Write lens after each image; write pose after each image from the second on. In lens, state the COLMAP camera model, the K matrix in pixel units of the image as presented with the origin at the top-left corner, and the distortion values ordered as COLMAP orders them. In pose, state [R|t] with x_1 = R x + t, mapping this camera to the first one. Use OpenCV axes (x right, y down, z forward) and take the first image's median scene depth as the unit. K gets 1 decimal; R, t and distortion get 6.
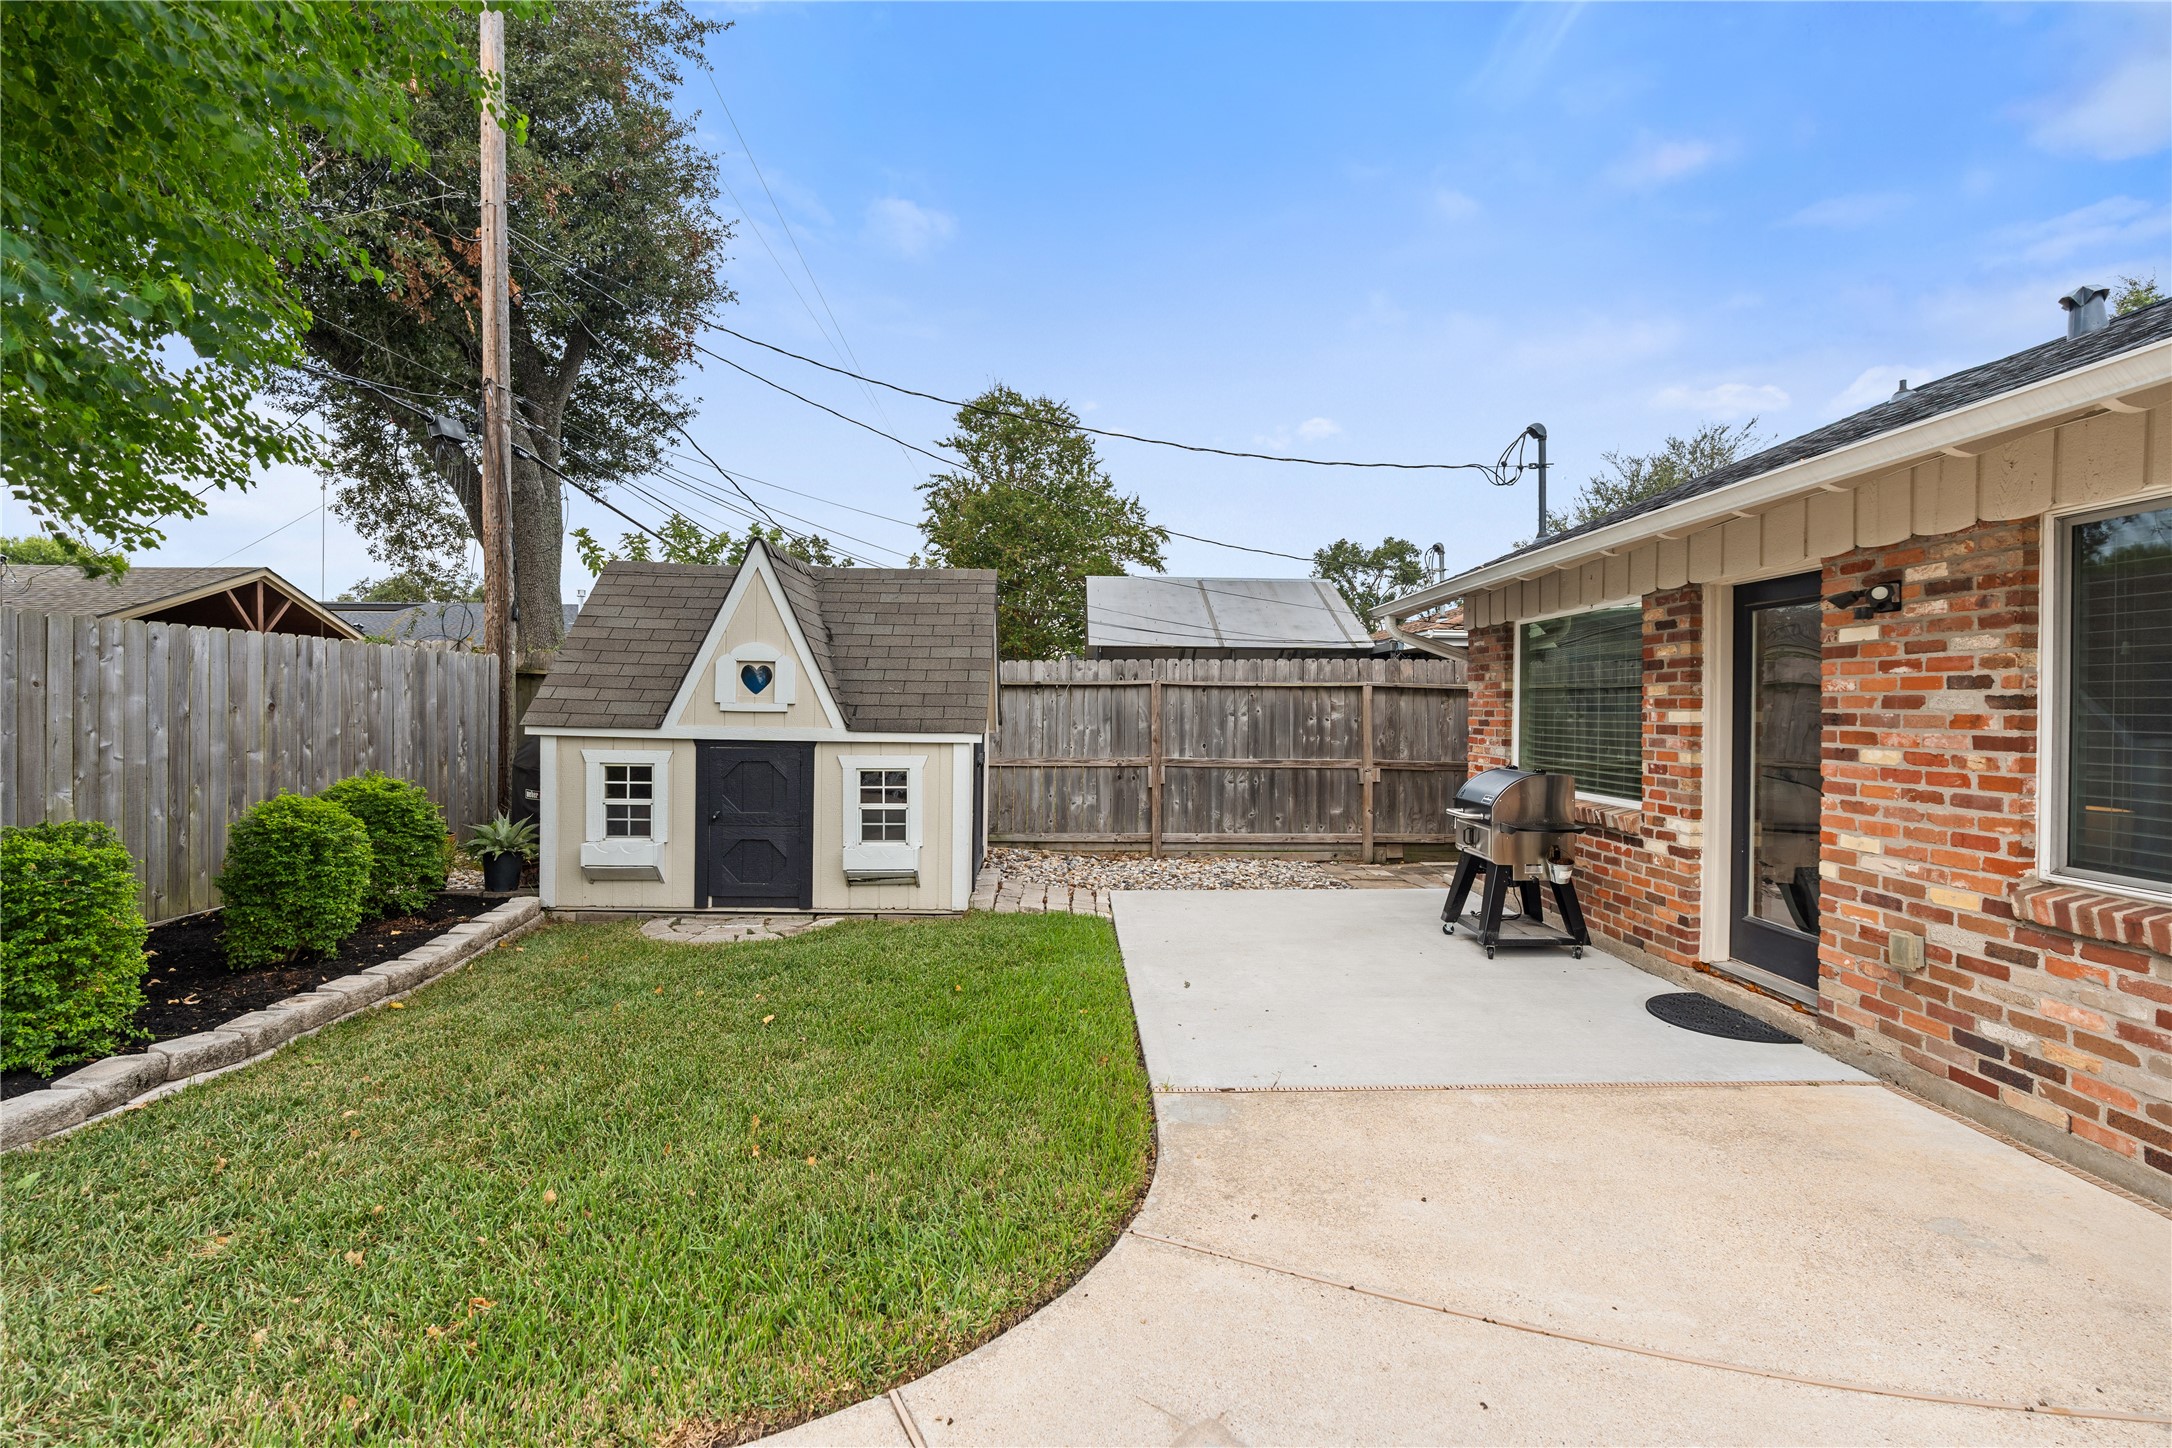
lens RADIAL K [[971.5, 0, 1083.0], [0, 971.5, 720.1], [0, 0, 1]] dist [-0.005668, 0.000064]
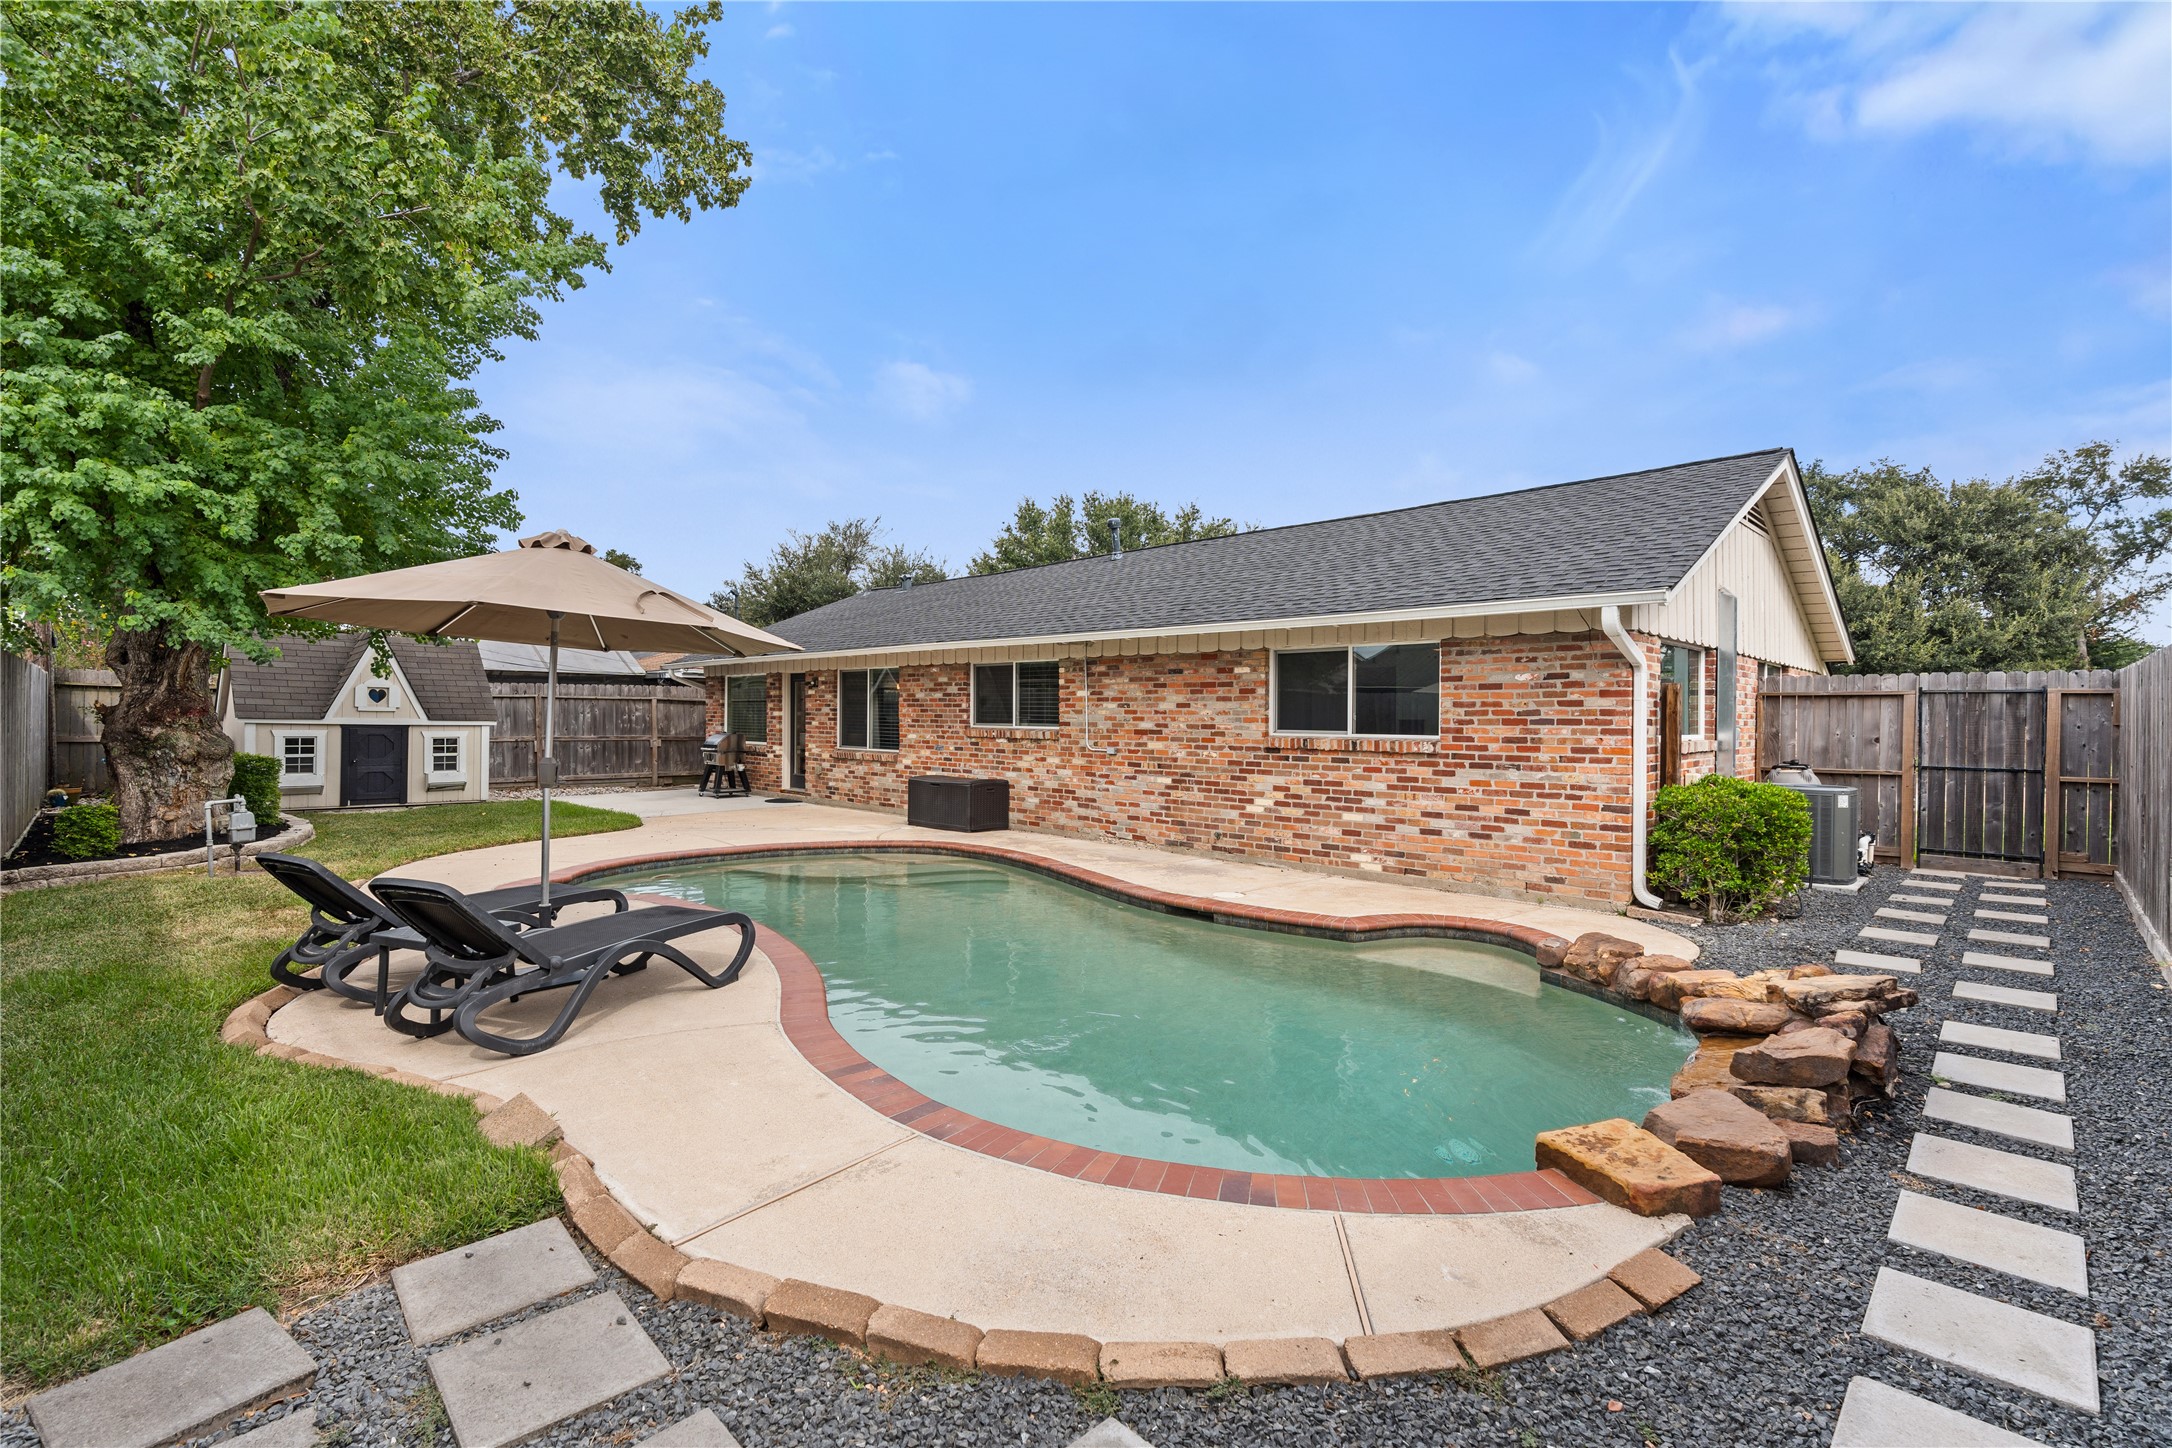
lens RADIAL K [[971.5, 0, 1089.4], [0, 971.5, 719.6], [0, 0, 1]] dist [-0.005668, 0.000064]
pose [[0.713196, -0.003661, 0.700955, -0.692811], [0.004005, 0.999991, 0.001148, 0.012947], [-0.700953, 0.001988, 0.713205, -1.561258]]
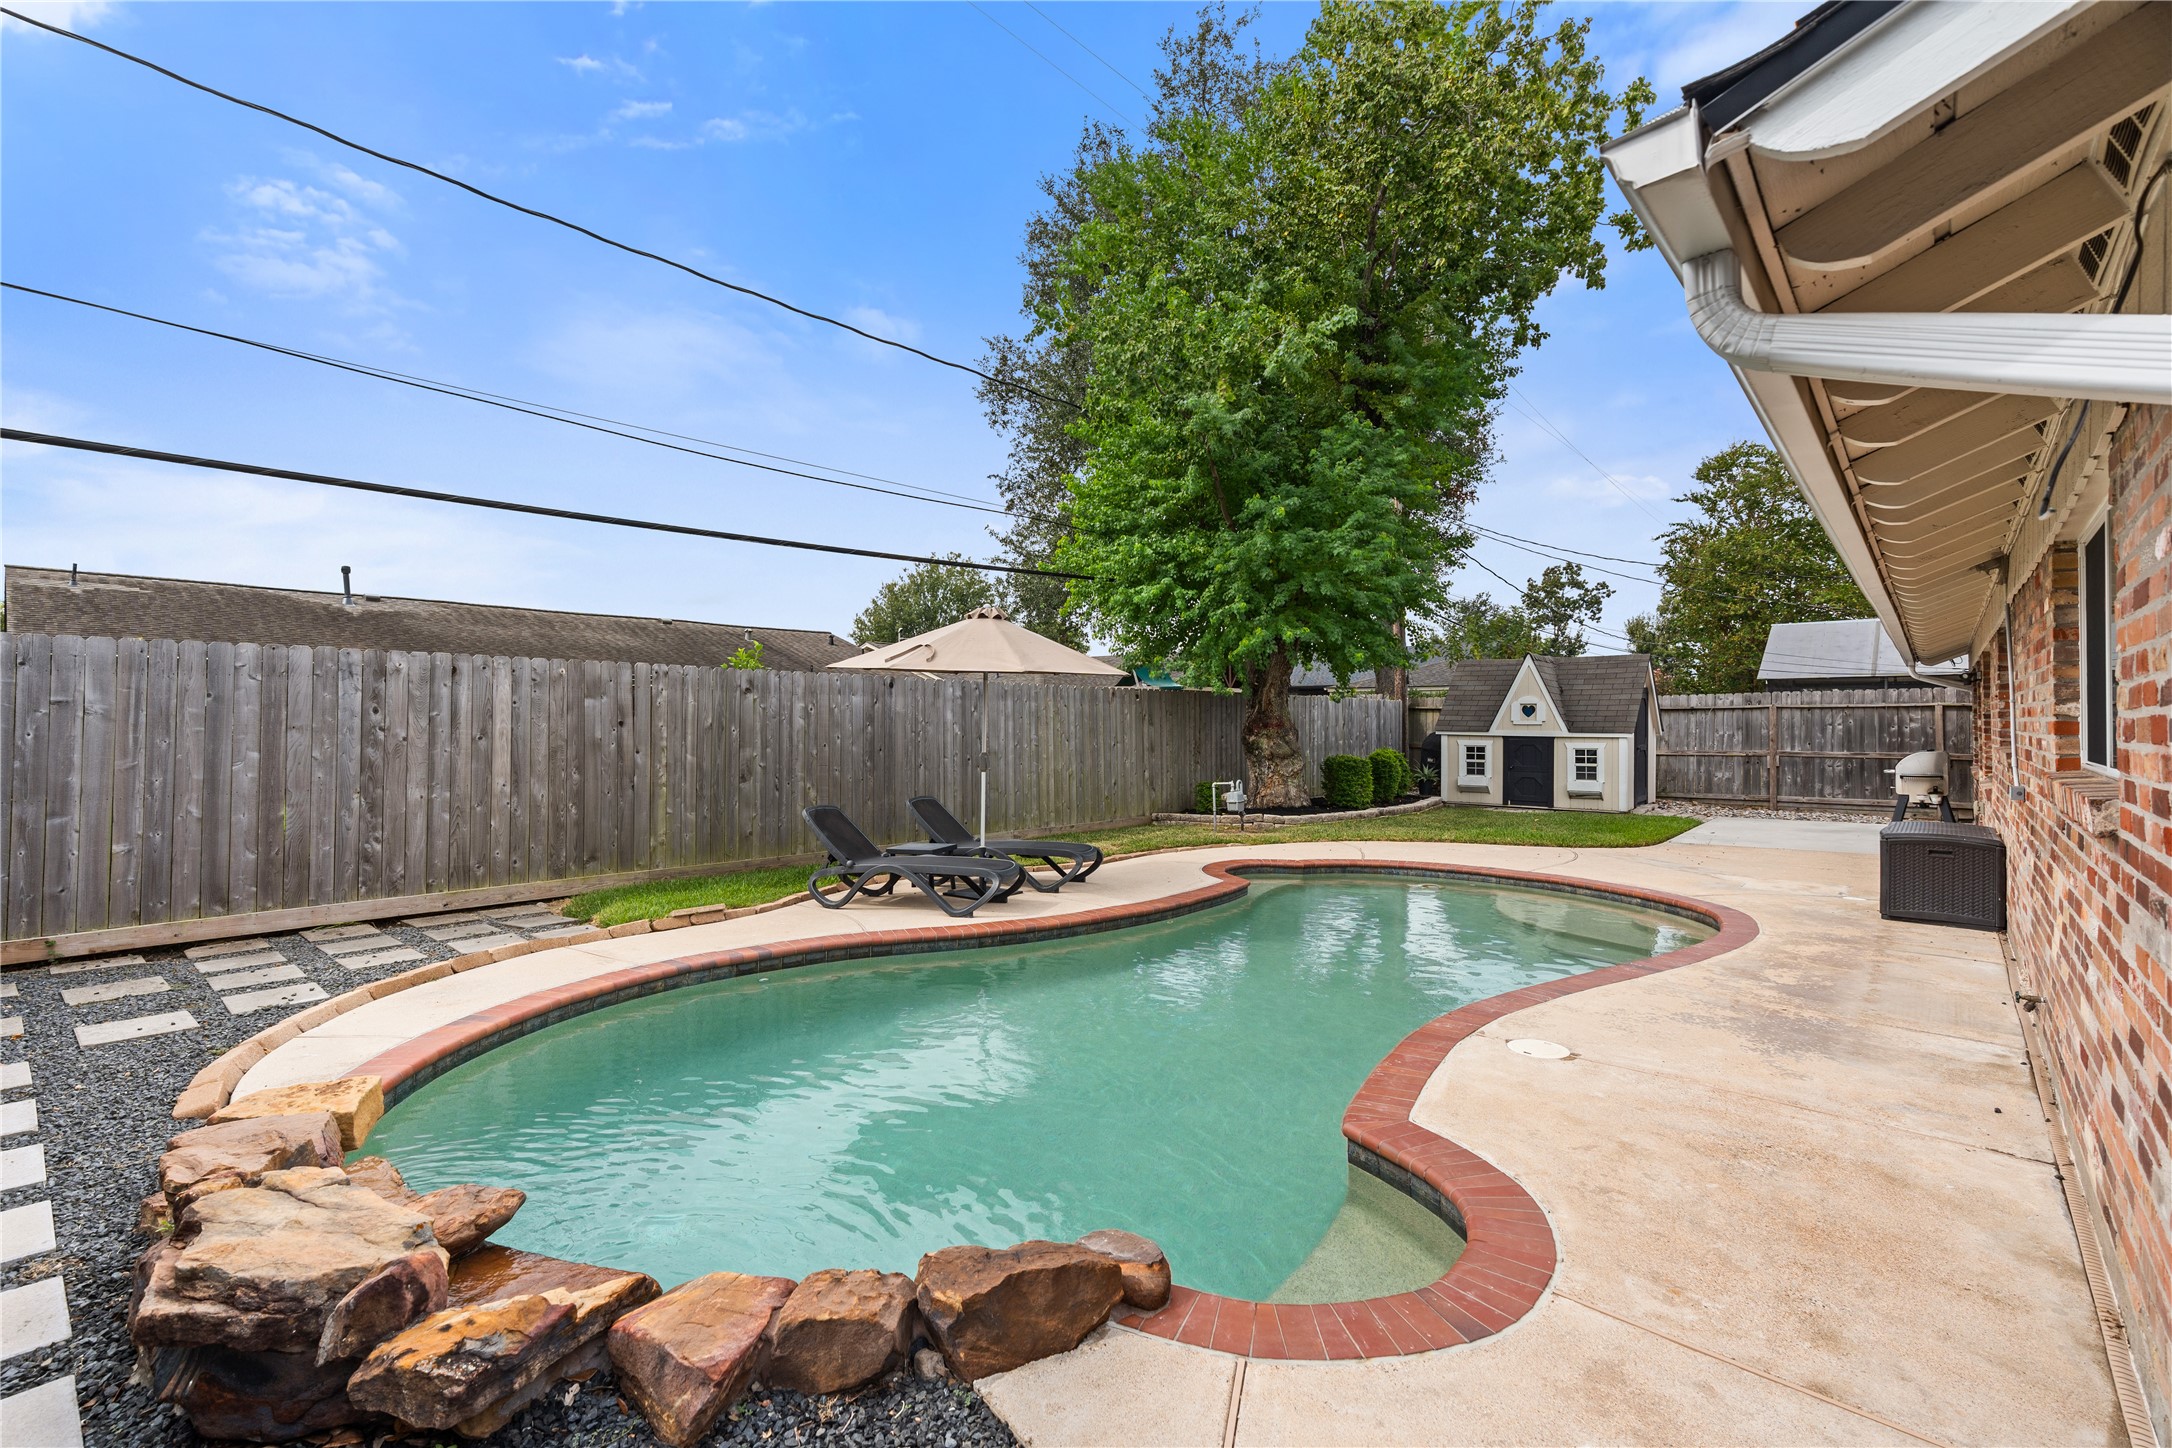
lens RADIAL K [[971.5, 0, 1082.8], [0, 971.5, 726.3], [0, 0, 1]] dist [-0.005668, 0.000064]
pose [[0.740356, -0.007762, -0.672170, 0.460410], [-0.000304, 0.999929, -0.011881, 0.024010], [0.672214, 0.009001, 0.740302, -1.516758]]
